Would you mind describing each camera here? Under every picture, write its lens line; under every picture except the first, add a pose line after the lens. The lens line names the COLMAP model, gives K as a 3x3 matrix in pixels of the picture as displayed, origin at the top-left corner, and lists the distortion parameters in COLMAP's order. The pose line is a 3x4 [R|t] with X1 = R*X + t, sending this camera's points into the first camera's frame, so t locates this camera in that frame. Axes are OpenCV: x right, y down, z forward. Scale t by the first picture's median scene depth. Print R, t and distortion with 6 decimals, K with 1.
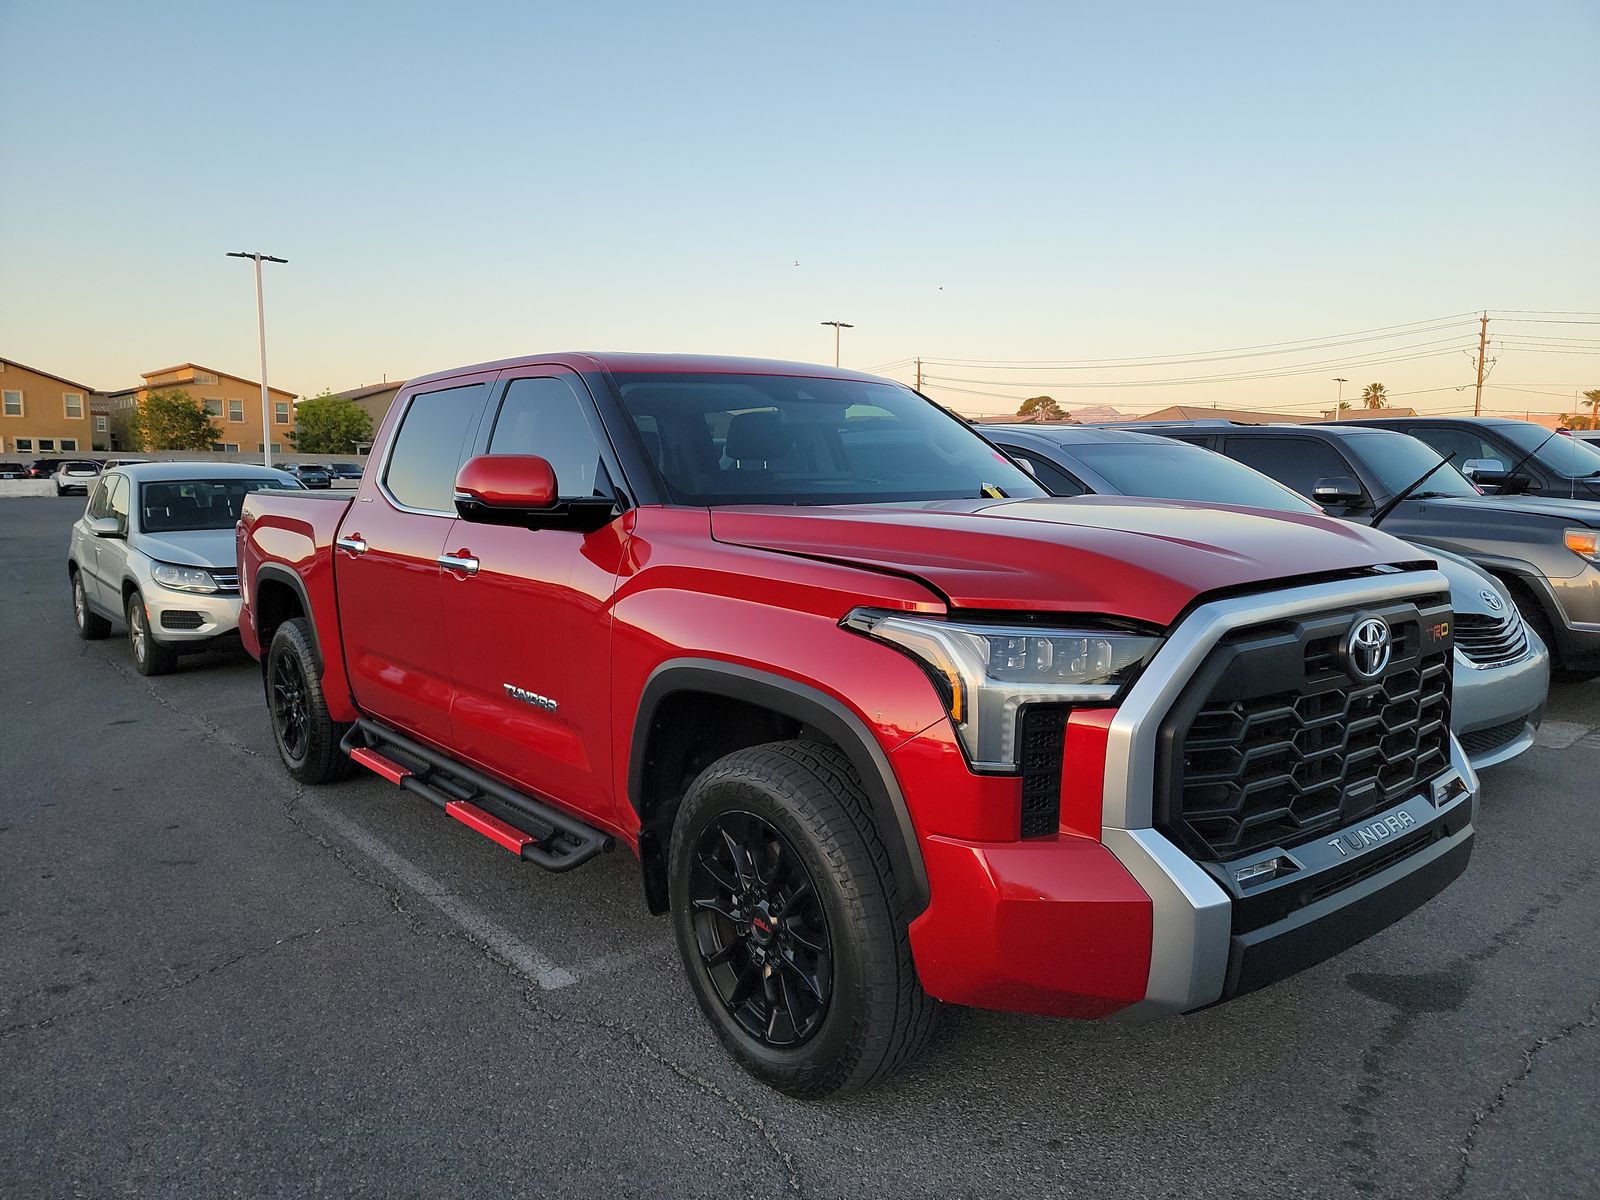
lens RADIAL K [[1117.6, 0, 809.4], [0, 1117.6, 597.7], [0, 0, 1]] dist [0.022312, -0.002926]
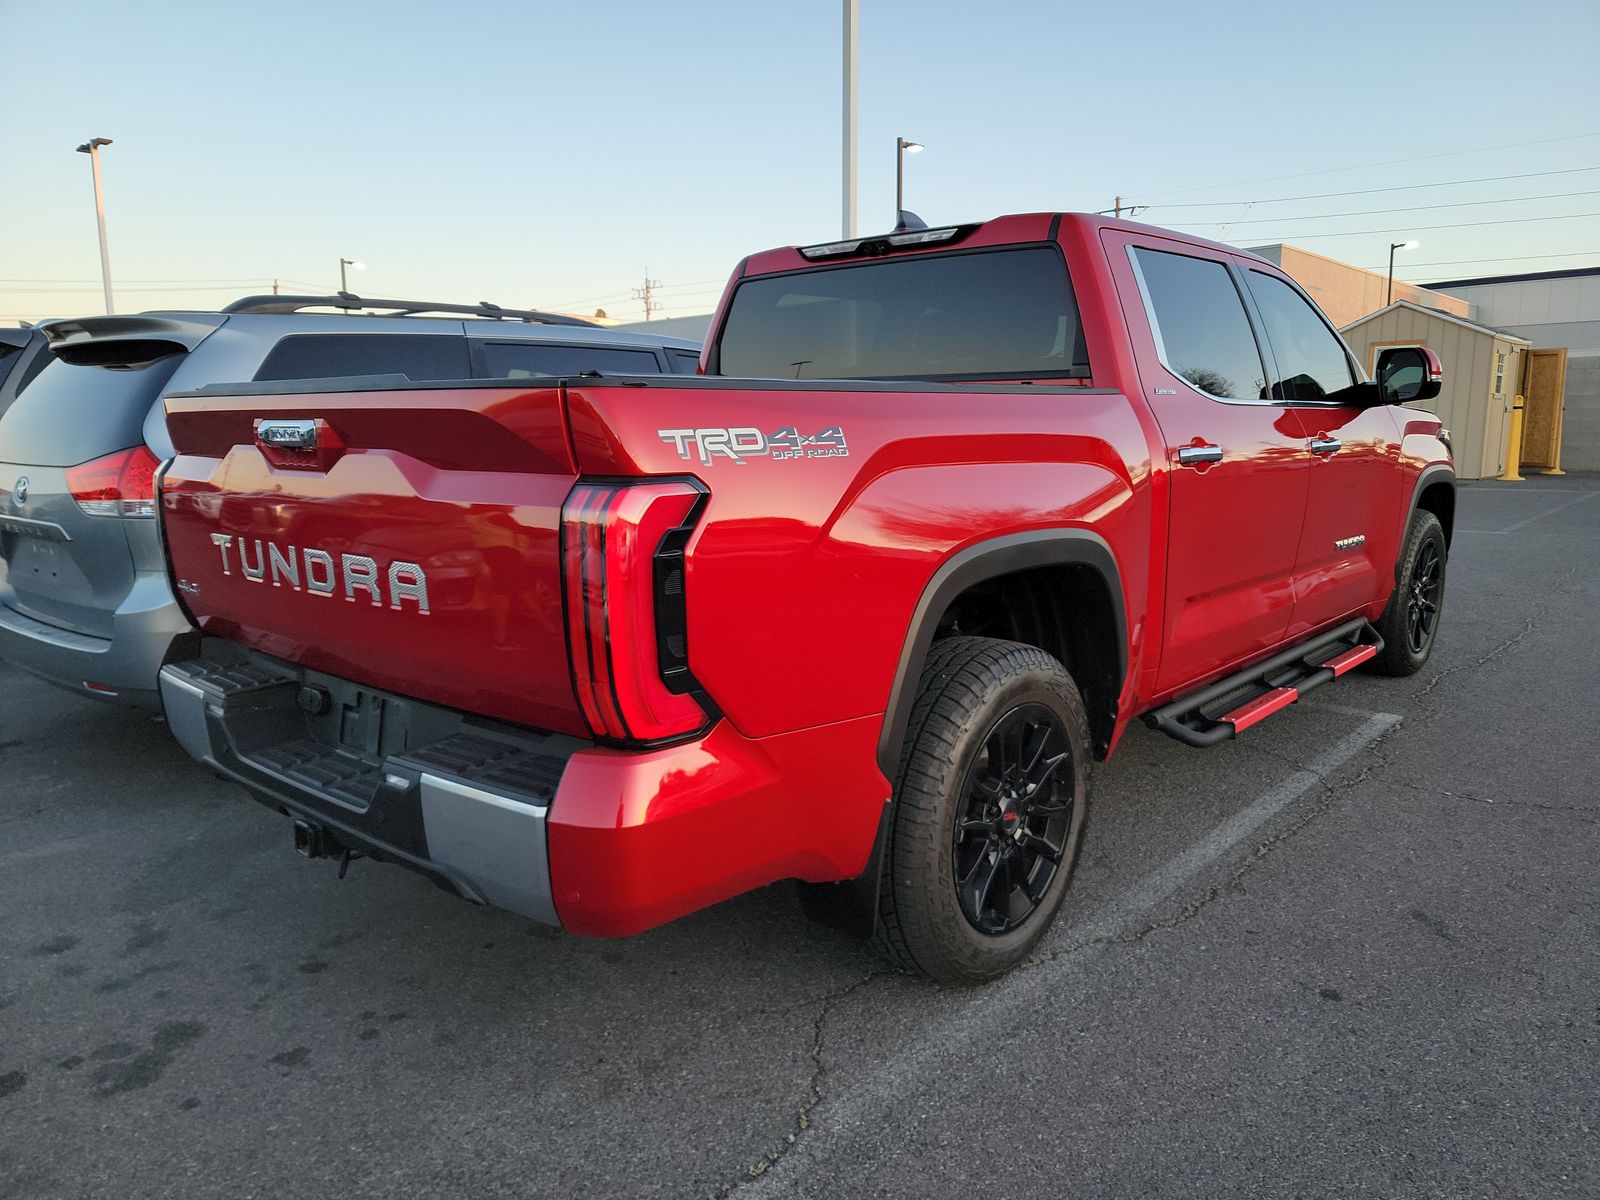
lens RADIAL K [[1117.6, 0, 809.4], [0, 1117.6, 597.7], [0, 0, 1]] dist [0.022312, -0.002926]
pose [[-0.140813, -0.166245, 0.975979, -1.130483], [0.121428, 0.975458, 0.183675, -0.124365], [-0.982561, 0.144375, -0.117170, 1.409511]]
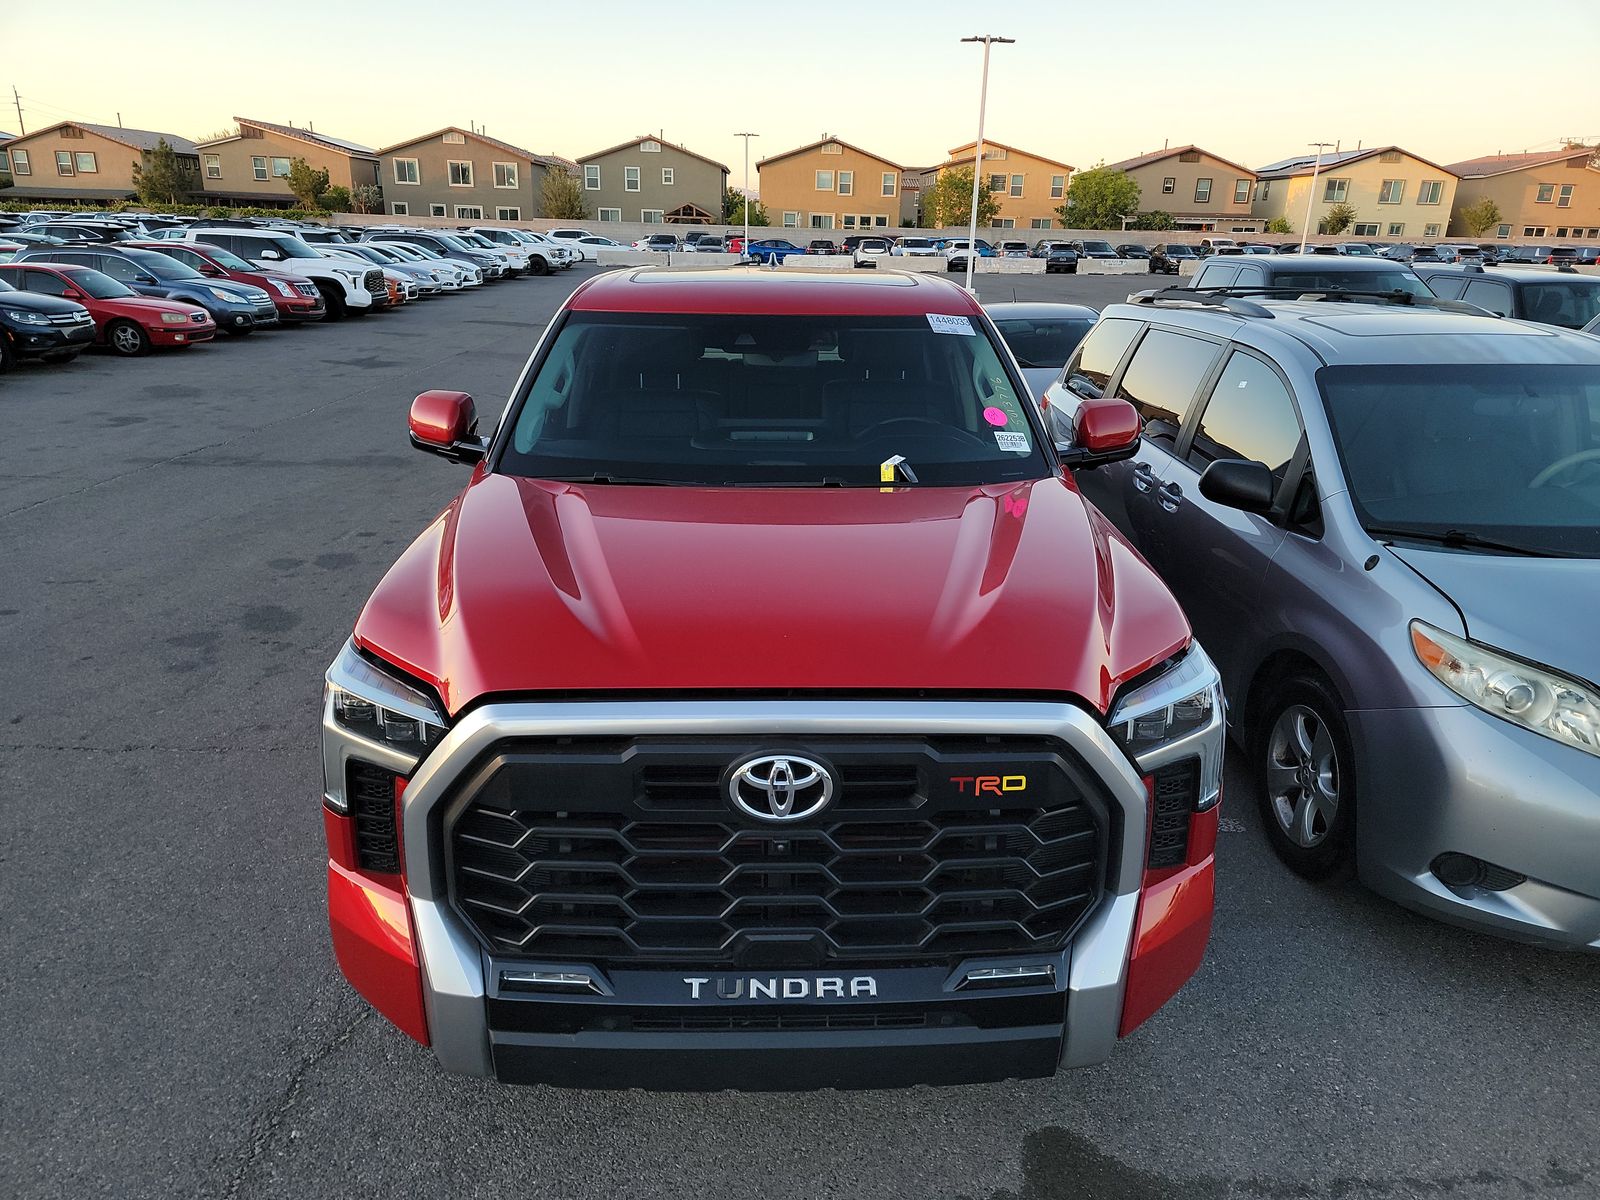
lens RADIAL K [[1135.1, 0, 809.6], [0, 1135.1, 601.4], [0, 0, 1]] dist [0.033953, -0.000146]
pose [[0.781622, 0.200907, -0.590511, 0.051354], [-0.082008, 0.971589, 0.222011, -0.014491], [0.618338, -0.125102, 0.775892, 0.019683]]
